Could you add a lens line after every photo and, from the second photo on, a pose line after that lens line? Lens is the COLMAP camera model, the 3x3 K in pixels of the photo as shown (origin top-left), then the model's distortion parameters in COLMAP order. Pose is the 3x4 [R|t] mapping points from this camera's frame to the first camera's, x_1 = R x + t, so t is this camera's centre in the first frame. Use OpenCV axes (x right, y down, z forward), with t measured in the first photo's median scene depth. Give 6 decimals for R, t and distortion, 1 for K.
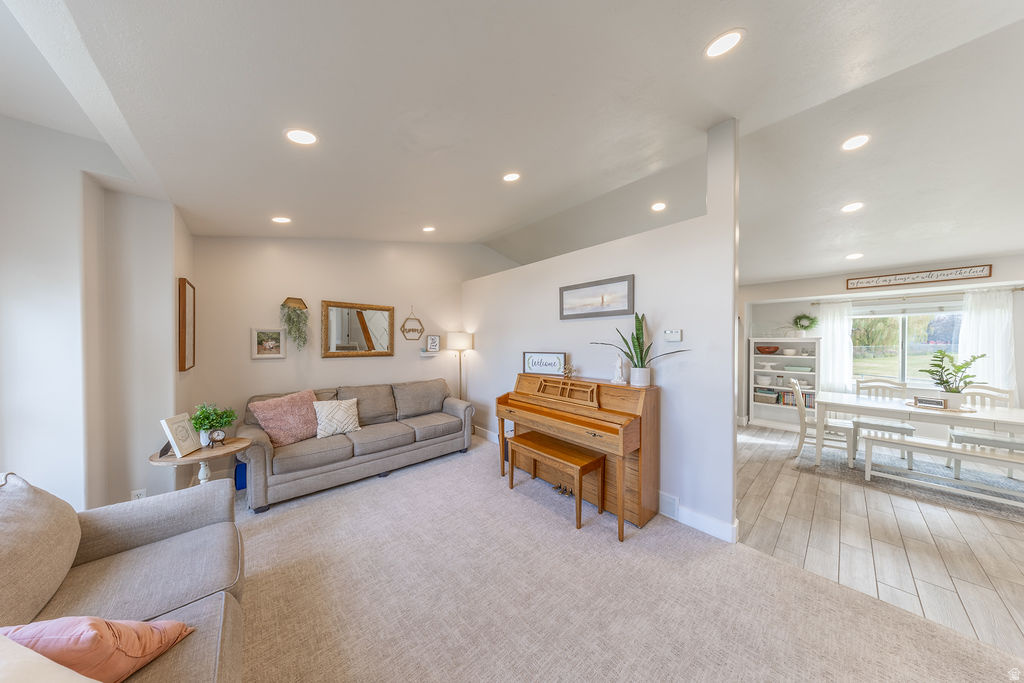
lens RADIAL K [[291.3, 0, 515.8], [0, 291.3, 344.4], [0, 0, 1]] dist [-0.005687, 0.000261]
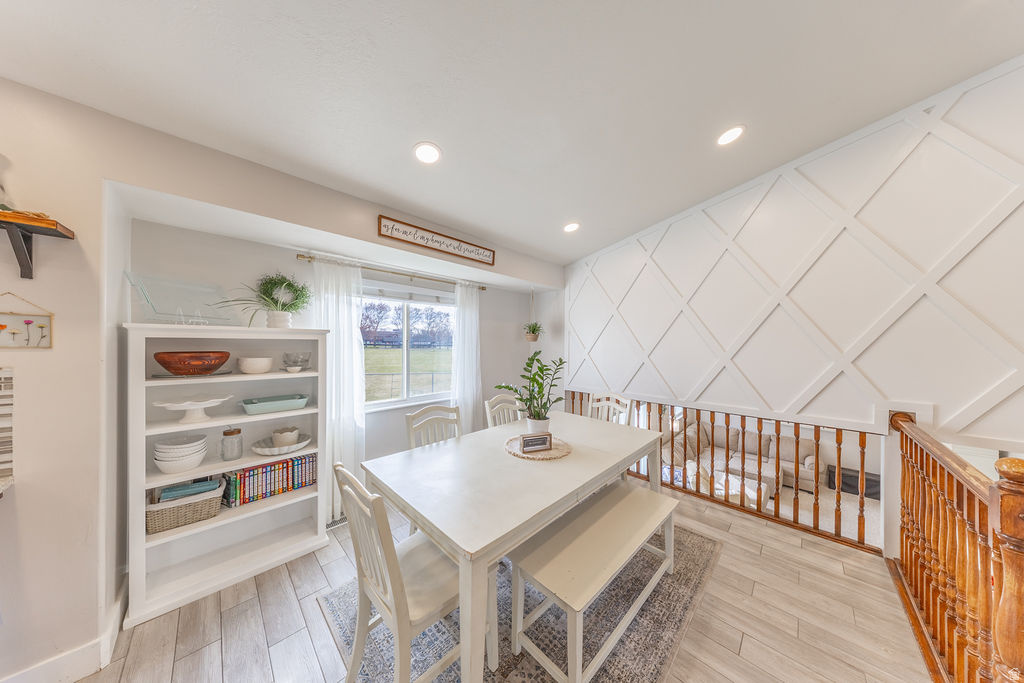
lens RADIAL K [[291.3, 0, 512.1], [0, 291.3, 345.1], [0, 0, 1]] dist [-0.005687, 0.000261]
pose [[-0.066966, -0.005846, 0.997738, 0.568843], [0.002518, 0.999979, 0.006028, -0.001723], [-0.997752, 0.002916, -0.066949, 0.730476]]
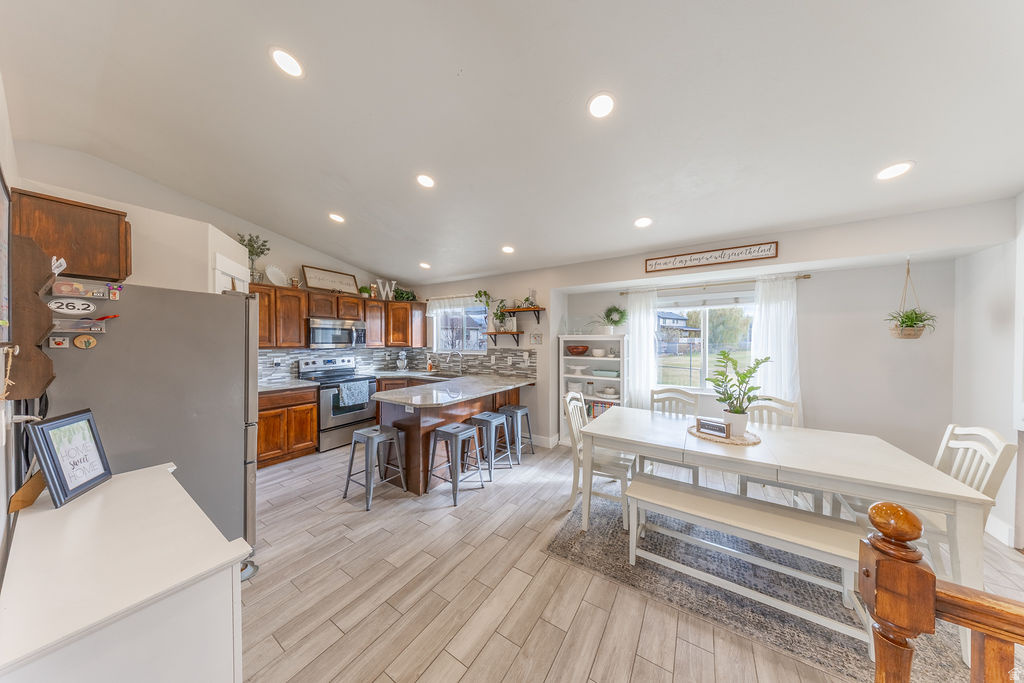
lens RADIAL K [[291.3, 0, 512.4], [0, 291.3, 344.8], [0, 0, 1]] dist [-0.005687, 0.000261]
pose [[0.962454, -0.008832, 0.271303, 0.531436], [0.007440, 0.999953, 0.006160, -0.002593], [-0.271345, -0.003910, 0.962474, 0.310830]]
